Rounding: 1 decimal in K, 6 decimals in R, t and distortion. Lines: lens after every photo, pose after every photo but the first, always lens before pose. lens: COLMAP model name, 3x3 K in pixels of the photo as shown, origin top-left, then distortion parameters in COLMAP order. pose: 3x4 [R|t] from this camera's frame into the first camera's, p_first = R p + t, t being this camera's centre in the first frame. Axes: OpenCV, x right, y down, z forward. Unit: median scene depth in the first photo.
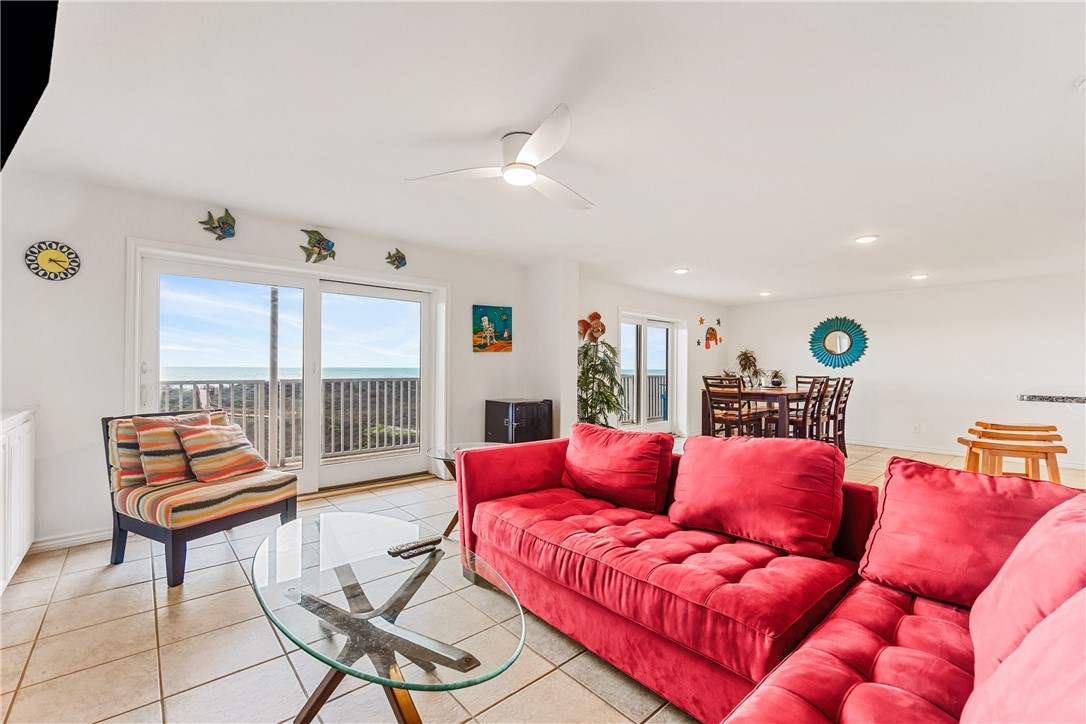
lens RADIAL K [[472.4, 0, 544.2], [0, 472.4, 363.2], [0, 0, 1]] dist [0.002761, 0.000210]
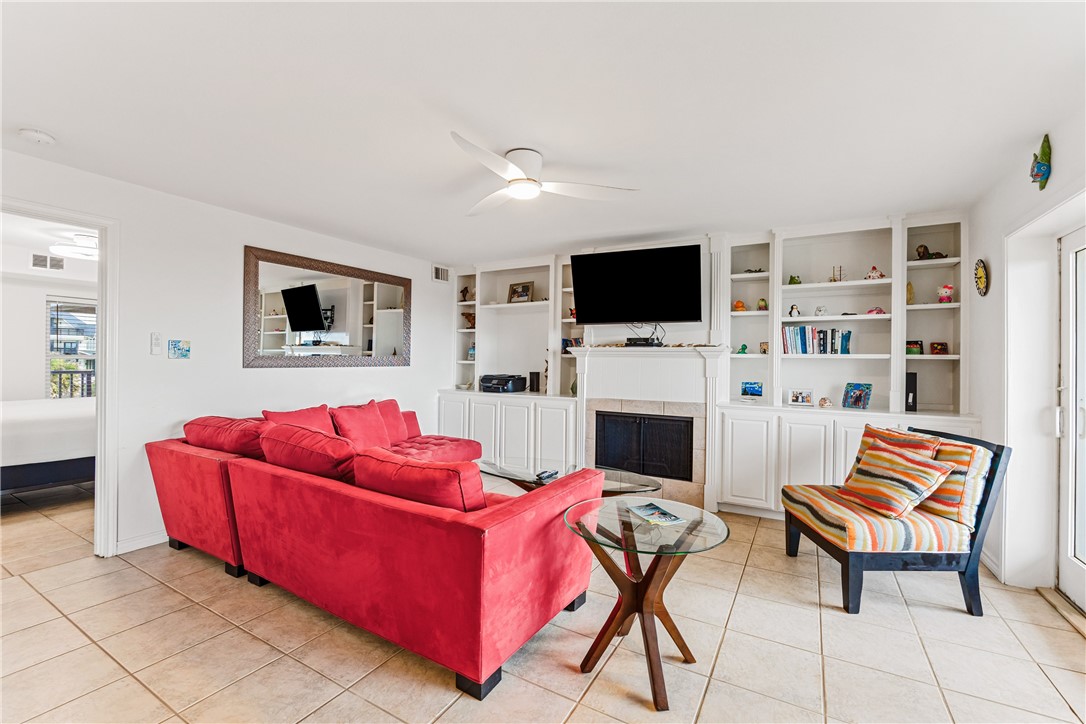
lens RADIAL K [[472.4, 0, 540.9], [0, 472.4, 362.5], [0, 0, 1]] dist [0.002761, 0.000210]
pose [[-0.948342, -0.016253, -0.316832, 0.195215], [-0.016499, 0.999862, -0.001907, -0.014128], [0.316819, 0.003419, -0.948480, 1.671248]]
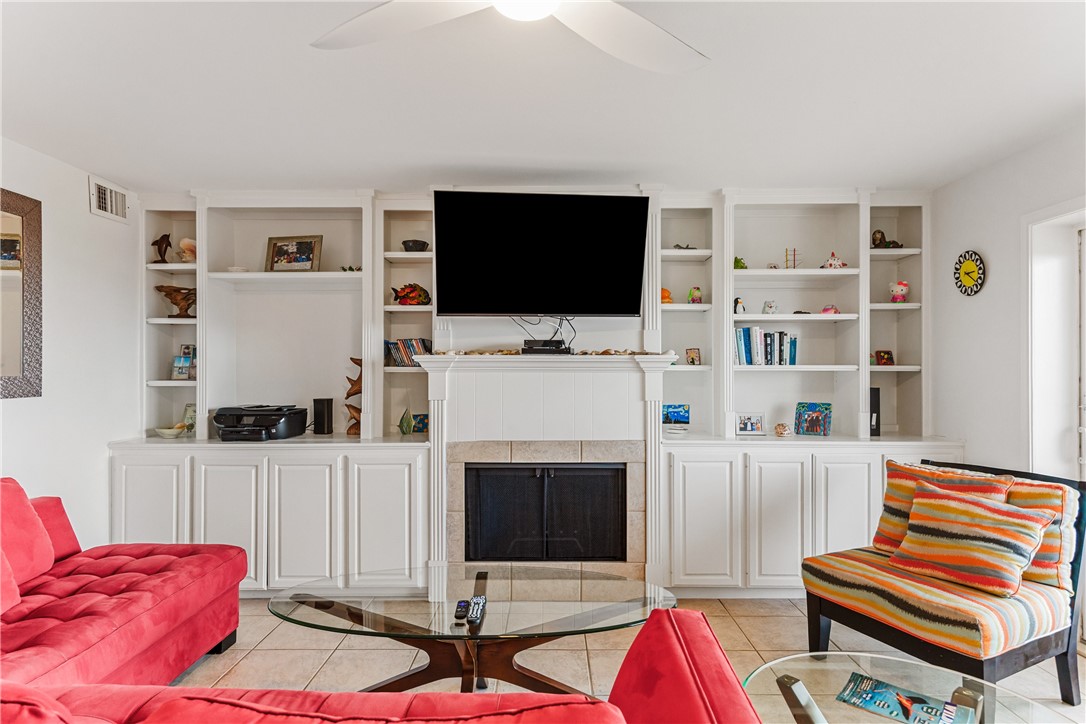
lens RADIAL K [[618.1, 0, 544.7], [0, 618.1, 373.9], [0, 0, 1]] dist [0.020443, 0.002759]
pose [[-0.667051, -0.002525, -0.745007, 0.316225], [-0.000453, 0.999995, -0.002984, -0.030442], [0.745012, -0.001653, -0.667049, 1.180410]]
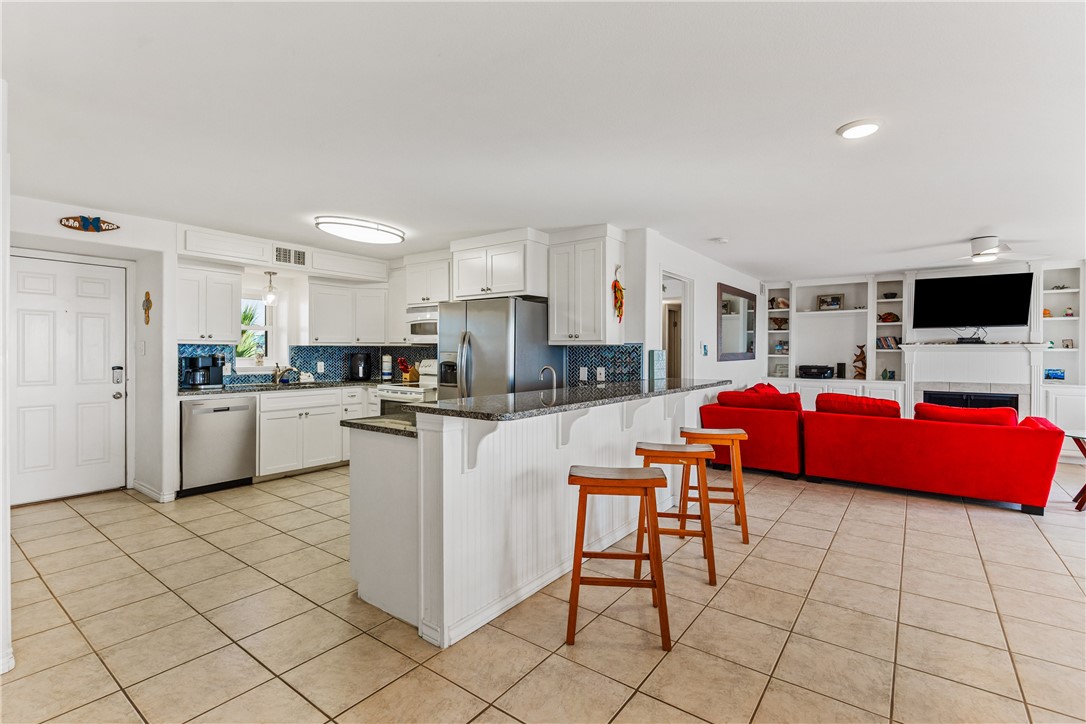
lens RADIAL K [[506.6, 0, 537.2], [0, 506.6, 355.6], [0, 0, 1]] dist [-0.002158, 0.000873]
pose [[-0.978010, -0.006533, -0.208454, 1.670470], [-0.007630, 0.999961, 0.004458, -0.016767], [0.208416, 0.005950, -0.978022, 2.108447]]
